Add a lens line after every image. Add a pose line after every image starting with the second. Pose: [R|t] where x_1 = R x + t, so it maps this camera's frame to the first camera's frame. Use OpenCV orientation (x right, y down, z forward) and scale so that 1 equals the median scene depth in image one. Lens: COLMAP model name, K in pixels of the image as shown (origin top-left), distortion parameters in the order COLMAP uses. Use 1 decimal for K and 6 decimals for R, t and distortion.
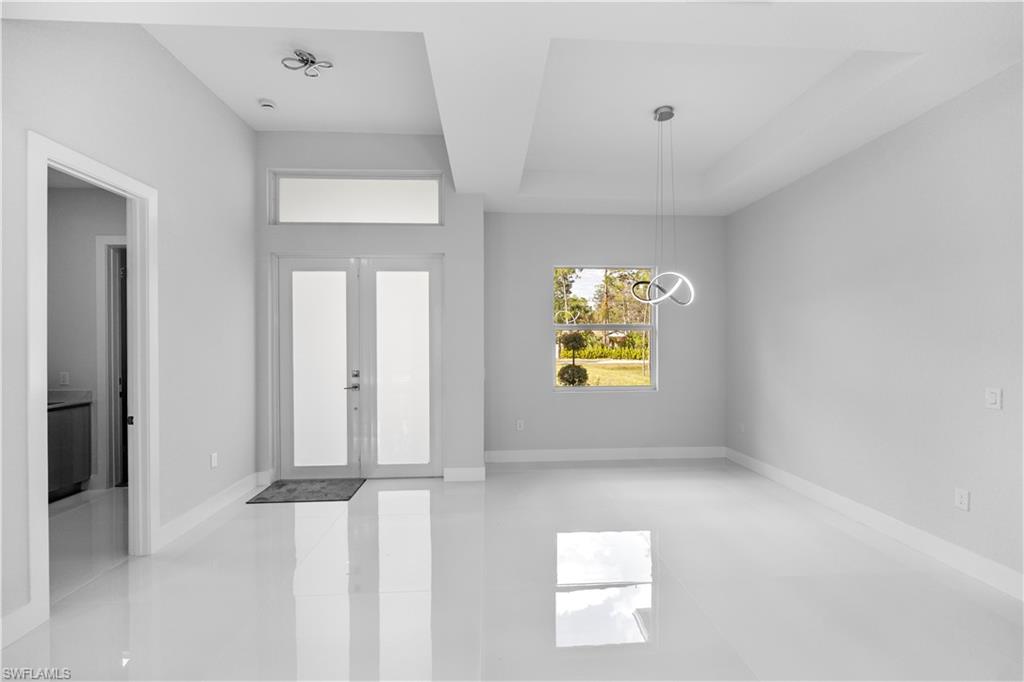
lens RADIAL K [[470.9, 0, 523.8], [0, 470.9, 343.5], [0, 0, 1]] dist [-0.001503, 0.000247]
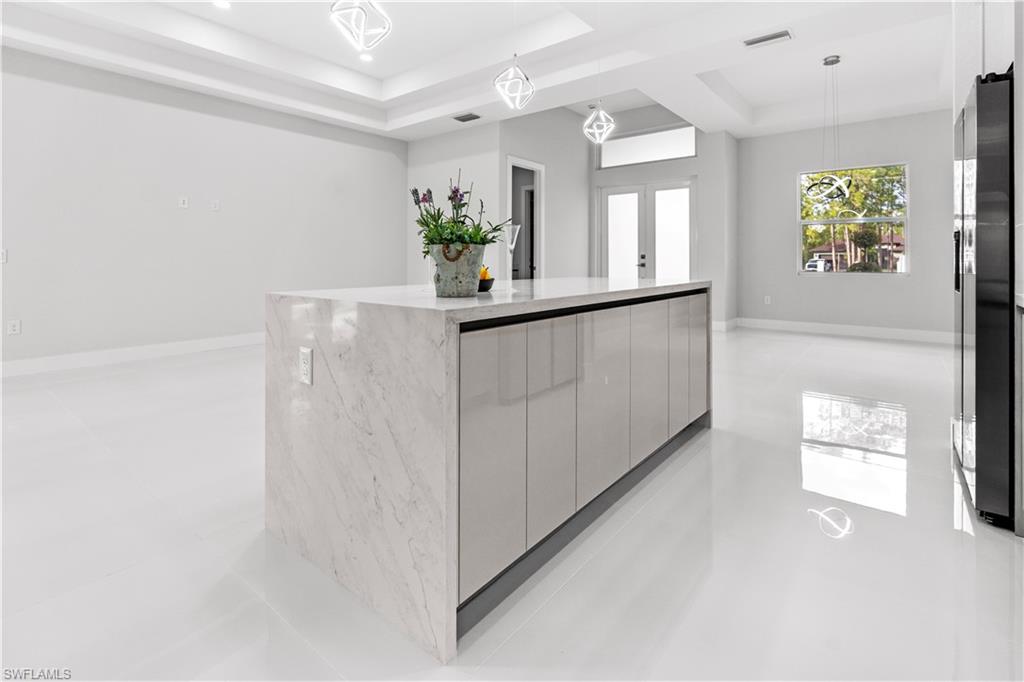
lens RADIAL K [[470.9, 0, 509.5], [0, 470.9, 257.0], [0, 0, 1]] dist [-0.001503, 0.000247]
pose [[0.734878, 0.006259, -0.678171, 0.400918], [-0.010614, 0.999941, -0.002273, 0.076046], [0.678116, 0.008869, 0.734901, -0.489437]]
